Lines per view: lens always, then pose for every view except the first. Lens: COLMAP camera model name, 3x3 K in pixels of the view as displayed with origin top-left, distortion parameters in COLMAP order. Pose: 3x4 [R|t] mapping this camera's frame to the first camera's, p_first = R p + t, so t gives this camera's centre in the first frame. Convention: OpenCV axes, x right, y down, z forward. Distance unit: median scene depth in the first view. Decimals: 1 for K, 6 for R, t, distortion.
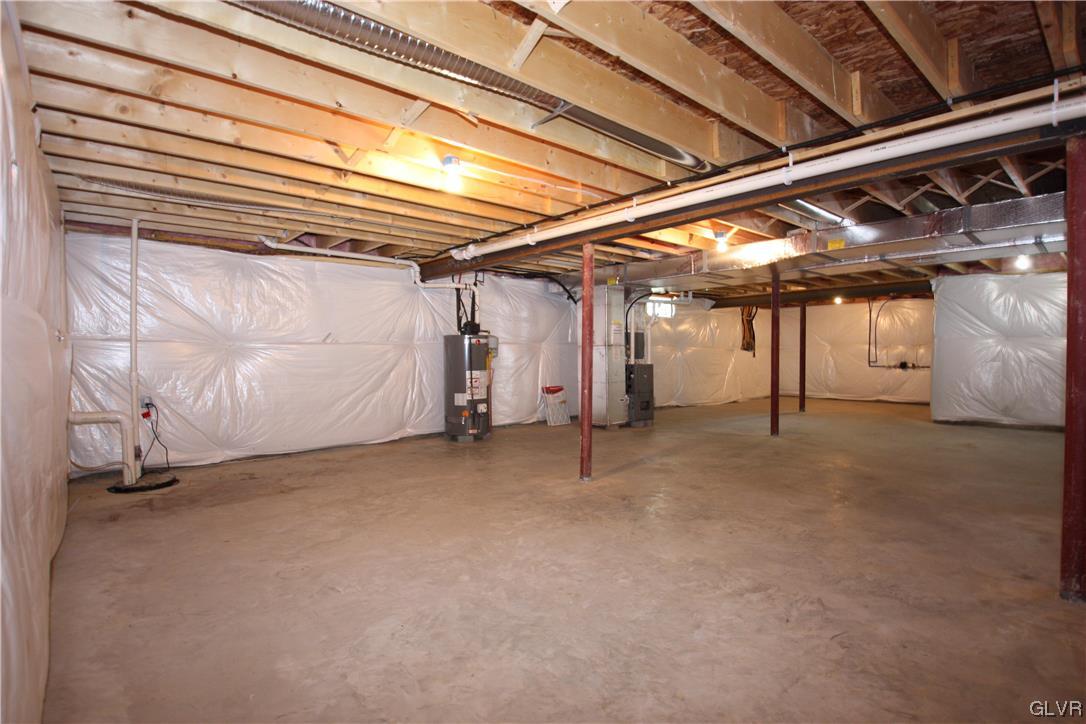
lens RADIAL K [[527.8, 0, 544.8], [0, 527.8, 357.0], [0, 0, 1]] dist [-0.002292, -0.003628]
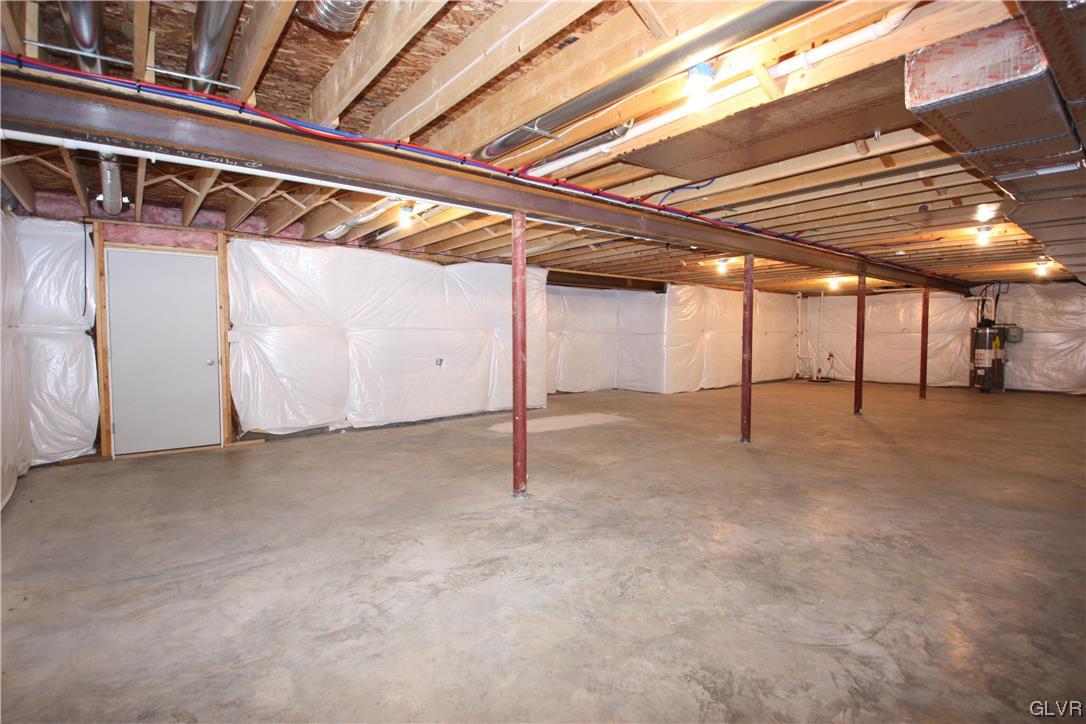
lens RADIAL K [[512.4, 0, 547.7], [0, 512.4, 357.3], [0, 0, 1]] dist [-0.001584, -0.000175]
pose [[-0.043862, 0.045038, -0.998022, 1.509957], [-0.012501, 0.998880, 0.045626, -0.004484], [0.998959, 0.014477, -0.043250, -0.288724]]
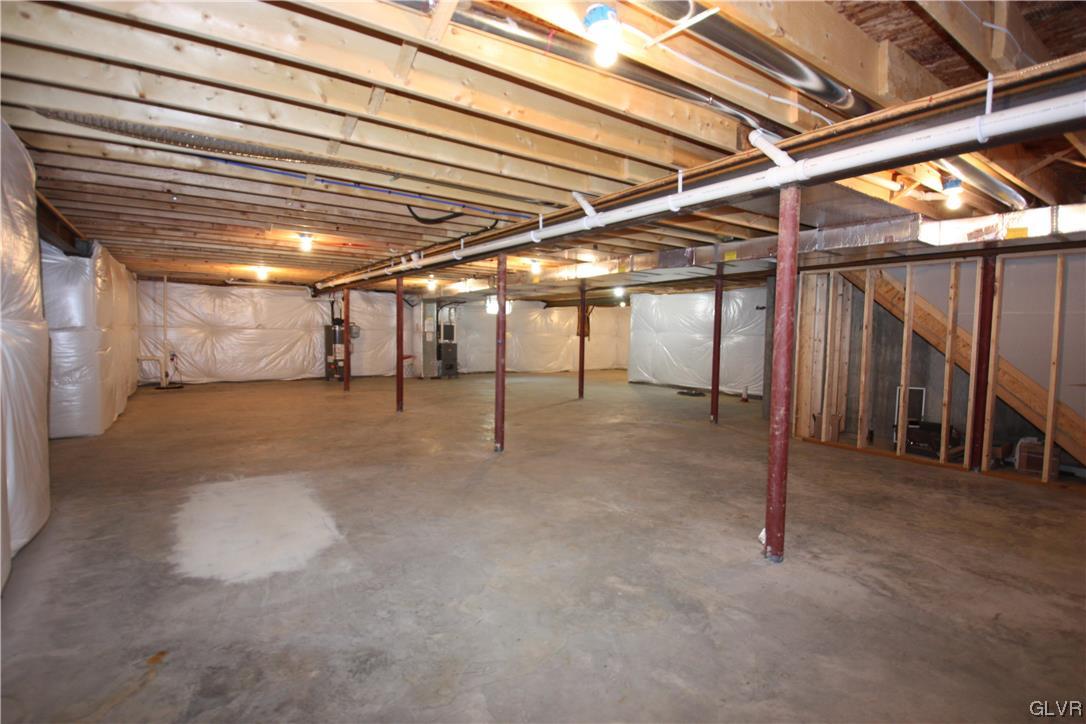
lens RADIAL K [[527.8, 0, 546.1], [0, 527.8, 362.0], [0, 0, 1]] dist [-0.002292, -0.003628]
pose [[0.994180, 0.024608, -0.104883, 0.802695], [-0.019923, 0.998766, 0.045487, -0.011631], [0.105873, -0.043132, 0.993444, -0.805266]]
